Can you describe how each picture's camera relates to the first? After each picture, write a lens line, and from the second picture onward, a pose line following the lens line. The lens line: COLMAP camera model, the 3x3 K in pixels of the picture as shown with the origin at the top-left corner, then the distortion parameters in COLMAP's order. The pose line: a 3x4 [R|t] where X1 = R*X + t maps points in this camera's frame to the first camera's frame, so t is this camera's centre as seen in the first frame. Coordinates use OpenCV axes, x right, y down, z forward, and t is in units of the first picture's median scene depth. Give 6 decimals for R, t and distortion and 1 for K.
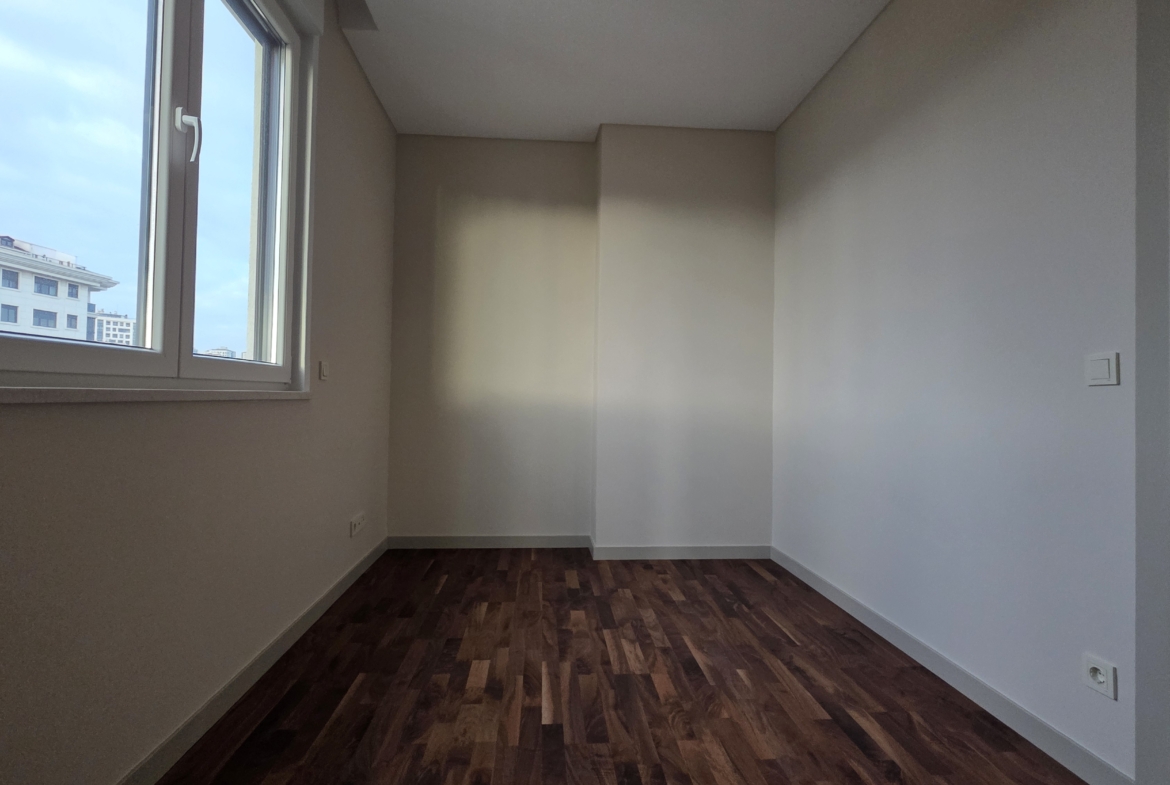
lens RADIAL K [[560.4, 0, 578.6], [0, 560.4, 386.6], [0, 0, 1]] dist [0.002965, -0.000905]
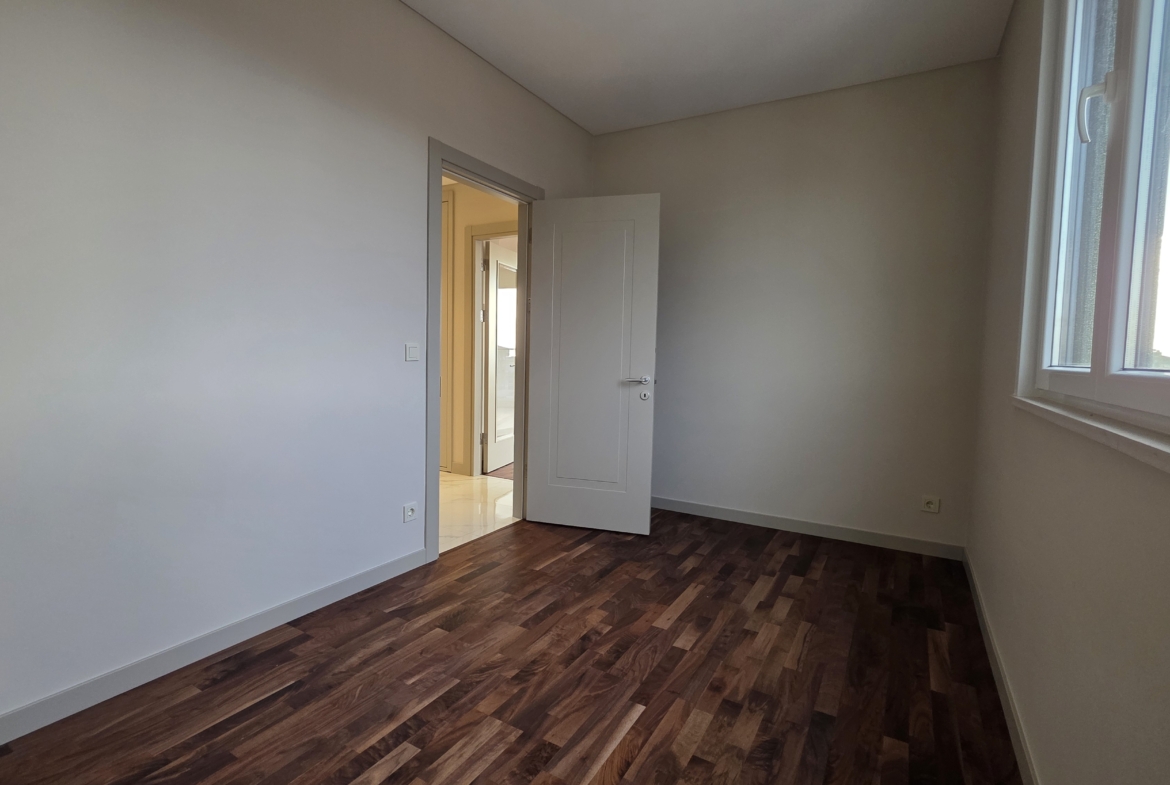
lens RADIAL K [[560.4, 0, 578.6], [0, 560.4, 386.6], [0, 0, 1]] dist [0.002965, -0.000905]
pose [[-0.827974, -0.070080, 0.556371, -0.477049], [-0.046242, 0.997314, 0.056805, -0.041009], [-0.558857, 0.021305, -0.828990, 1.837942]]
